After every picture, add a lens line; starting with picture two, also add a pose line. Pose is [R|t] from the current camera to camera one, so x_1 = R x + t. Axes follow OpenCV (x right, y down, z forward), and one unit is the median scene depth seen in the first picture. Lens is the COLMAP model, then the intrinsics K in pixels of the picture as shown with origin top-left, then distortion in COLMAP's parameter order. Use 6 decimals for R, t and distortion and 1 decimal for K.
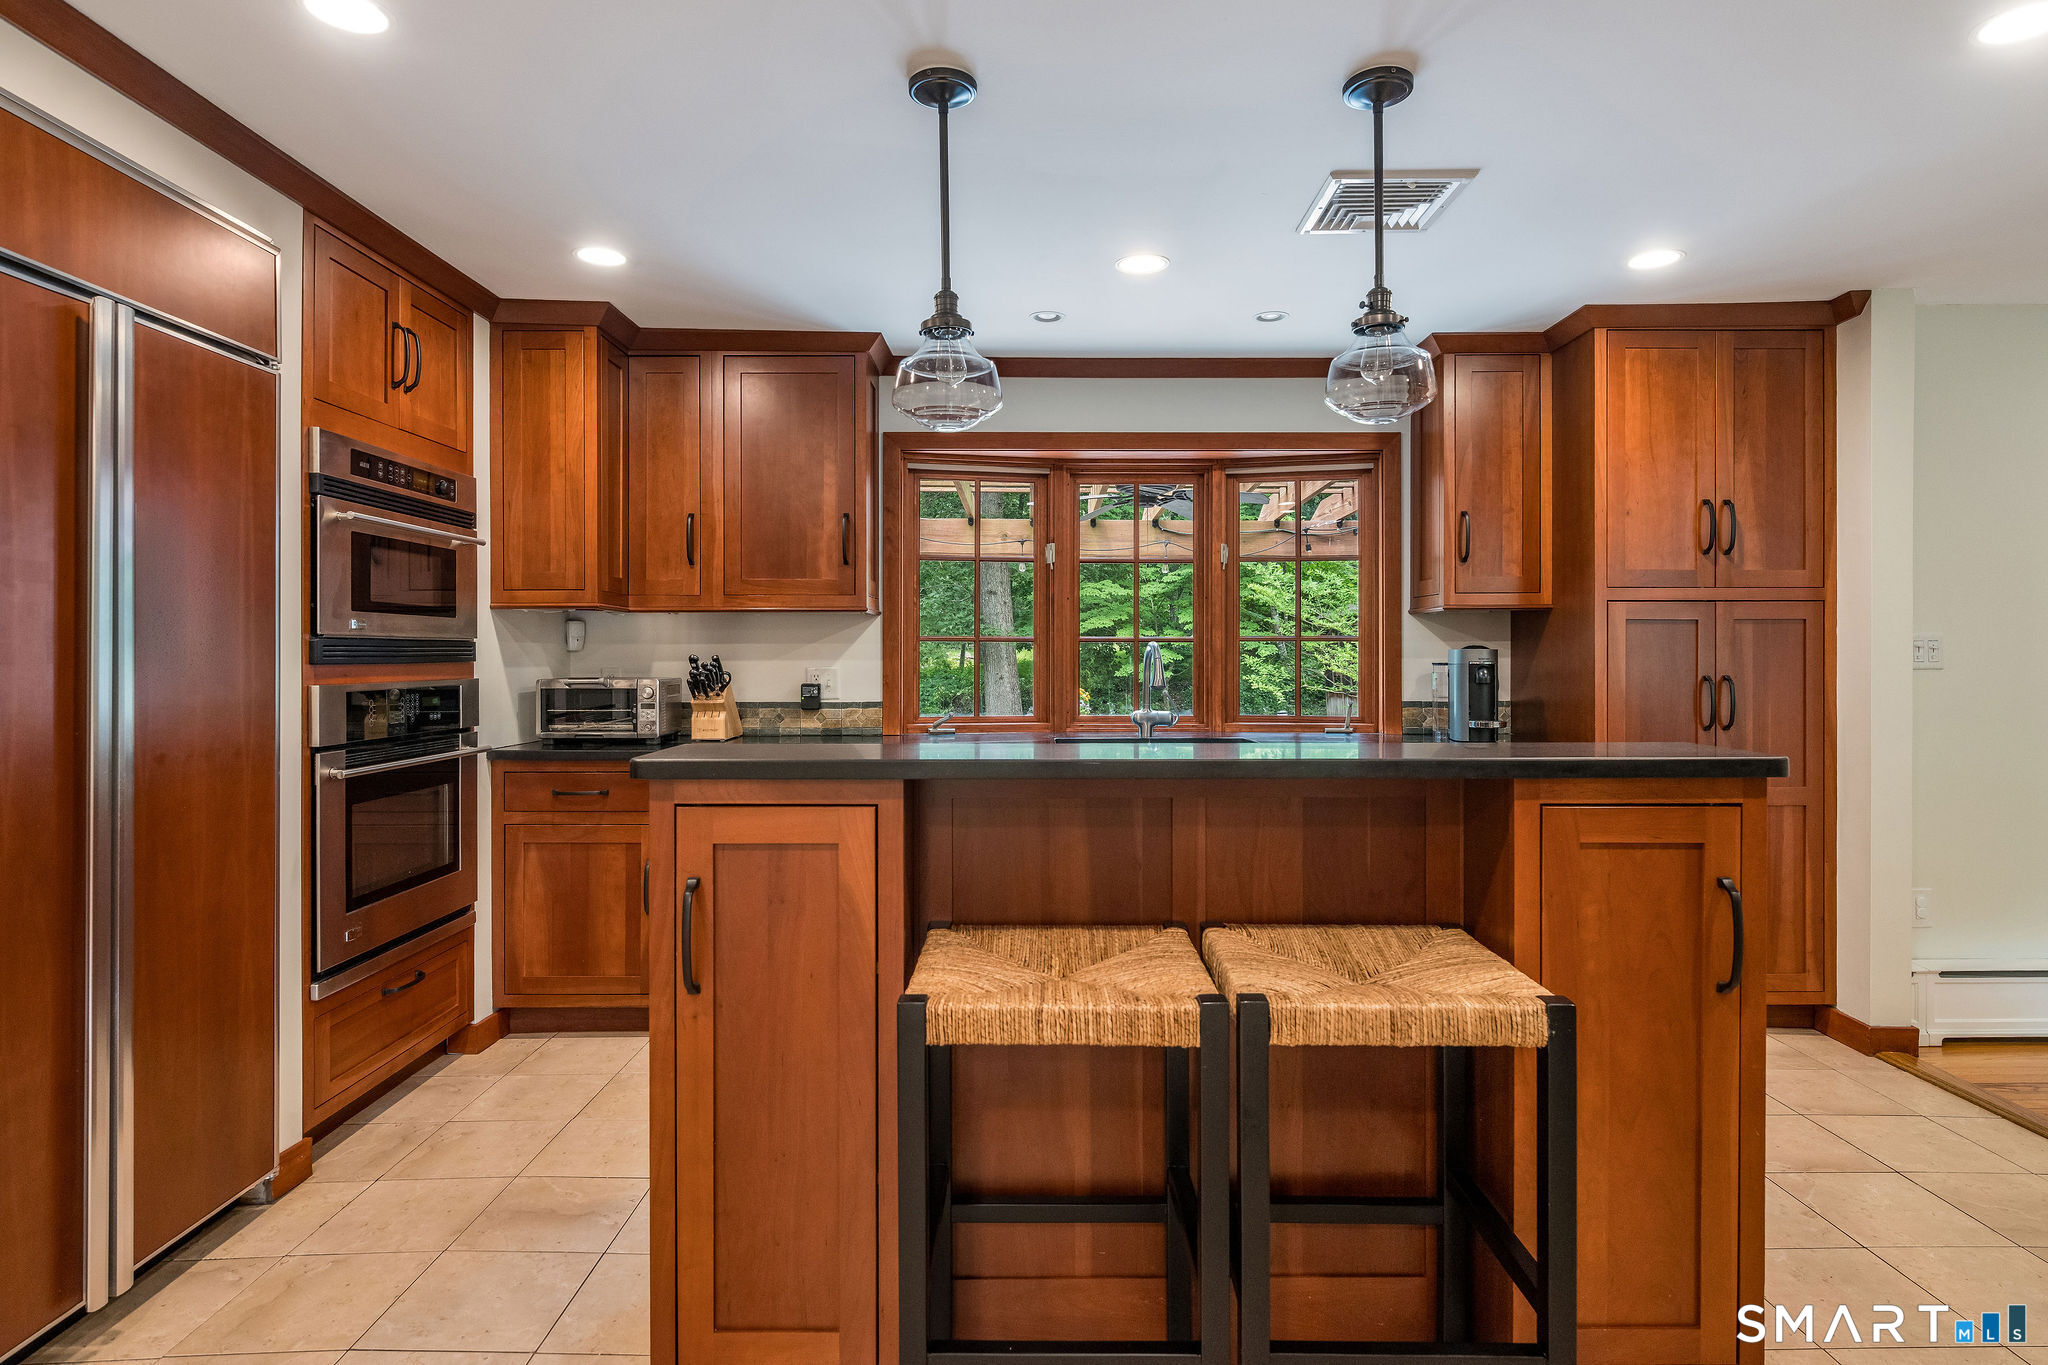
lens RADIAL K [[1114.0, 0, 1020.0], [0, 1114.0, 665.7], [0, 0, 1]] dist [0.000749, 0.000159]
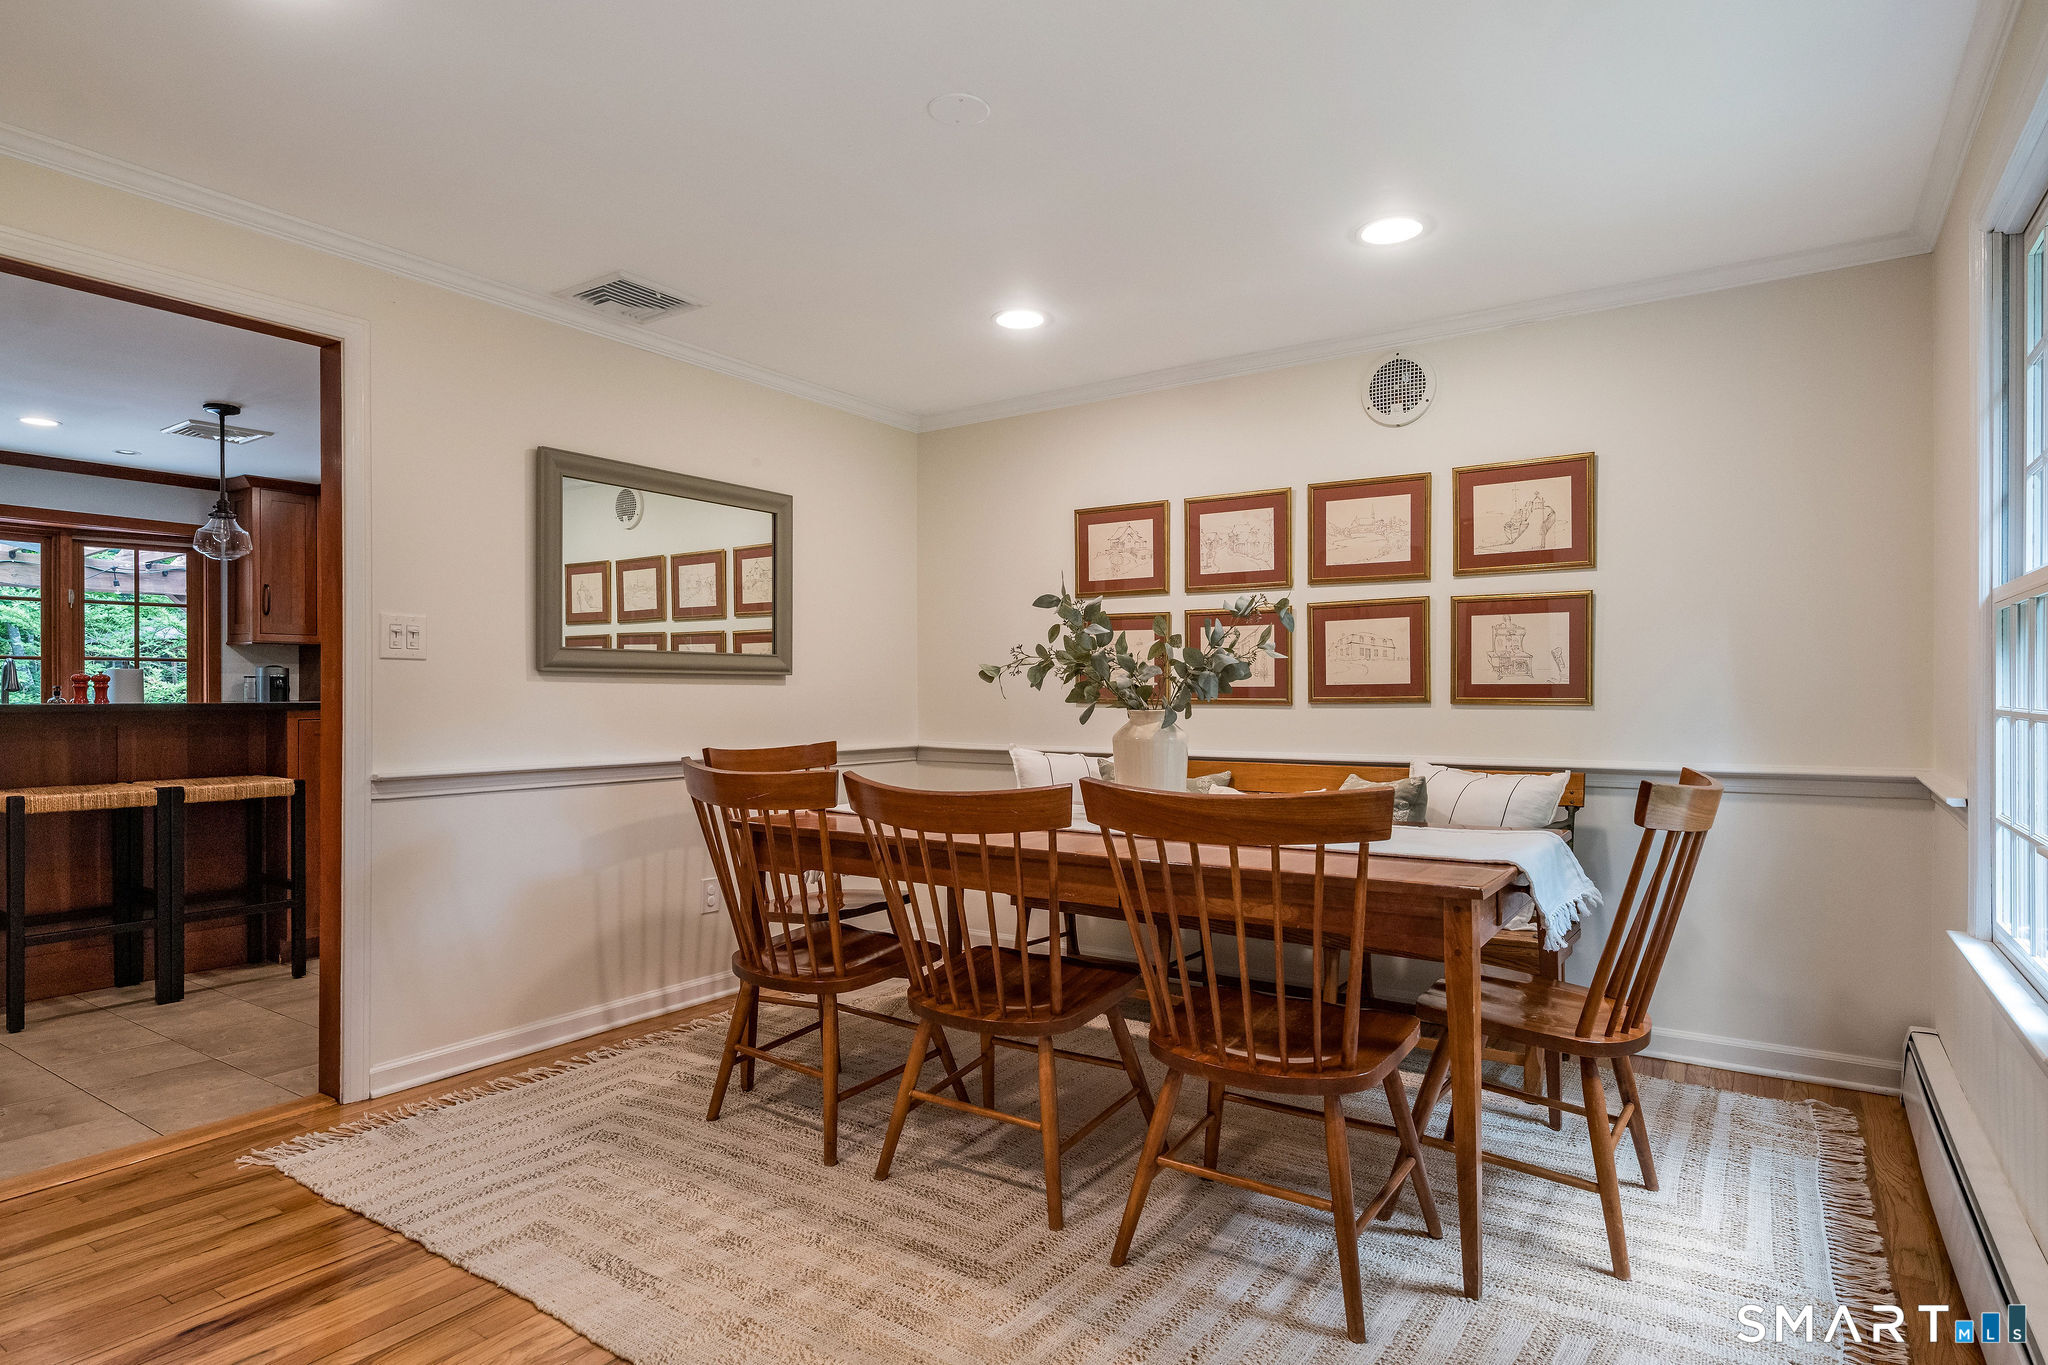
lens RADIAL K [[1114.0, 0, 1017.1], [0, 1114.0, 686.5], [0, 0, 1]] dist [0.000749, 0.000159]
pose [[0.565580, 0.002283, 0.824691, -0.324947], [0.005524, 0.999963, -0.006557, 0.028685], [-0.824675, 0.008264, 0.565546, -0.827796]]
